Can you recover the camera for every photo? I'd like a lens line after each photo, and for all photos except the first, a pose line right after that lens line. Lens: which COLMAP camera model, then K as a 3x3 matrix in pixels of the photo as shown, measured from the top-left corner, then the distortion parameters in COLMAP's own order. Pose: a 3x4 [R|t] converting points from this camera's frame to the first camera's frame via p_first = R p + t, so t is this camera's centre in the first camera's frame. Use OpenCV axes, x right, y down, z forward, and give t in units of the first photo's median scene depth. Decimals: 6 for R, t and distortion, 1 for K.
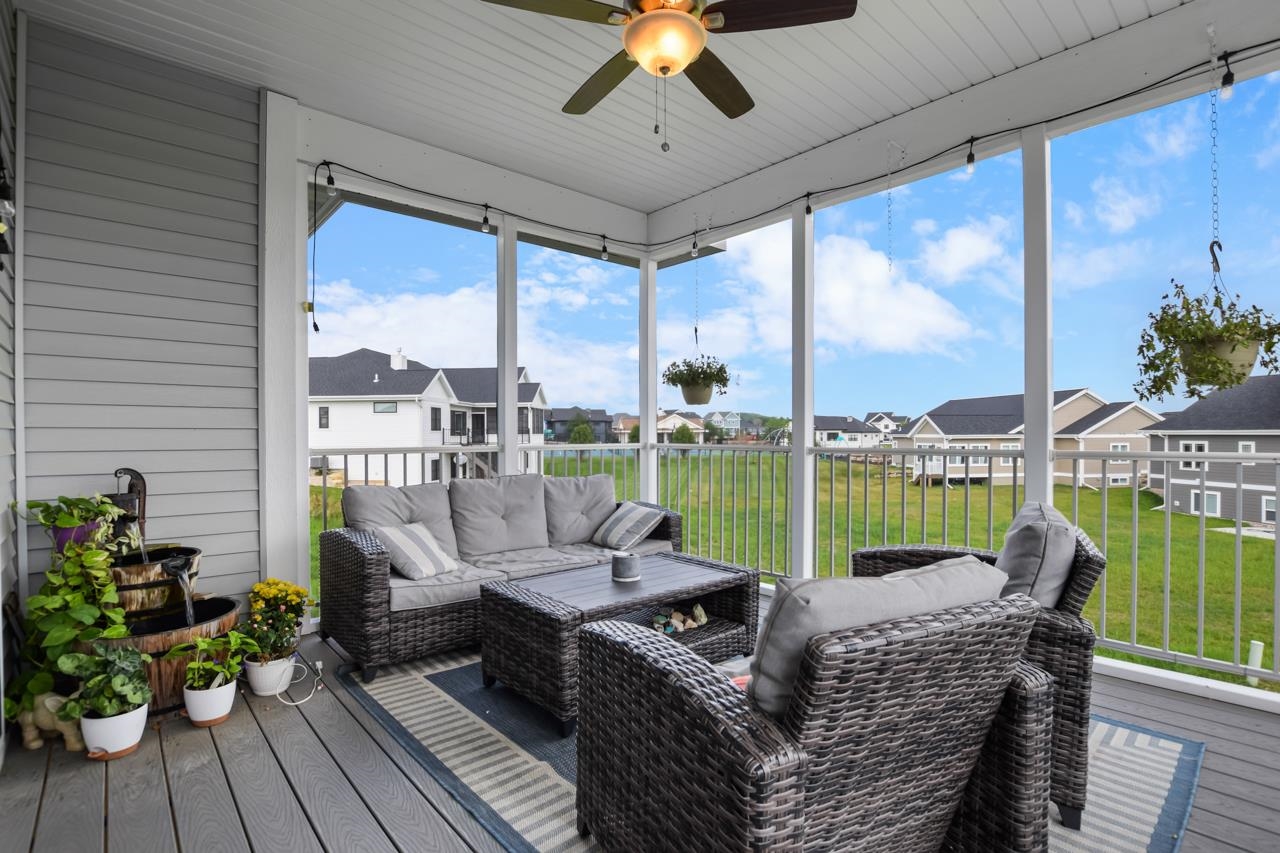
lens RADIAL K [[602.3, 0, 644.3], [0, 602.3, 435.3], [0, 0, 1]] dist [-0.032714, 0.005989]
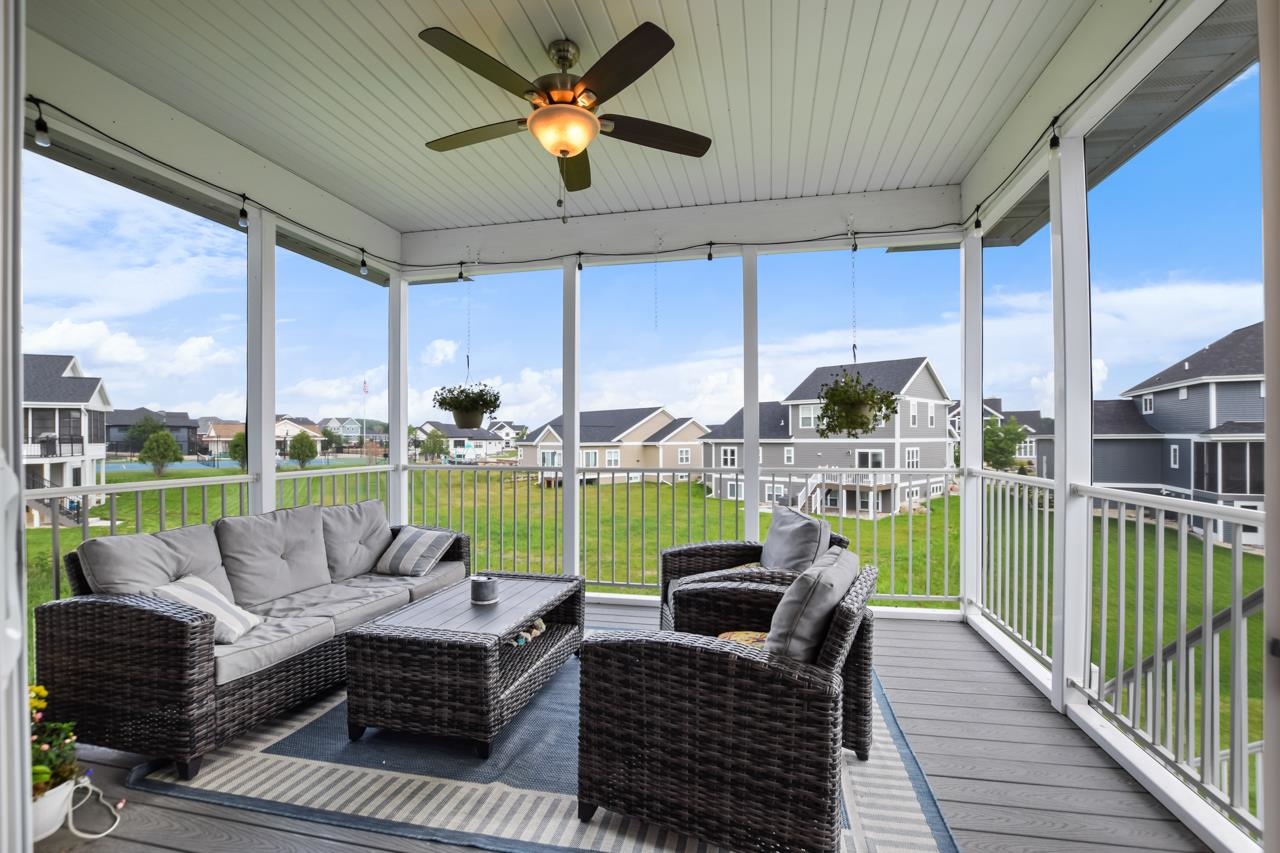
lens RADIAL K [[574.8, 0, 644.2], [0, 574.8, 436.3], [0, 0, 1]] dist [-0.027935, 0.001229]
pose [[0.812456, 0.002876, 0.583015, -0.276740], [0.003184, 0.999951, -0.009370, -0.030116], [-0.583014, 0.009469, 0.812407, 0.008668]]
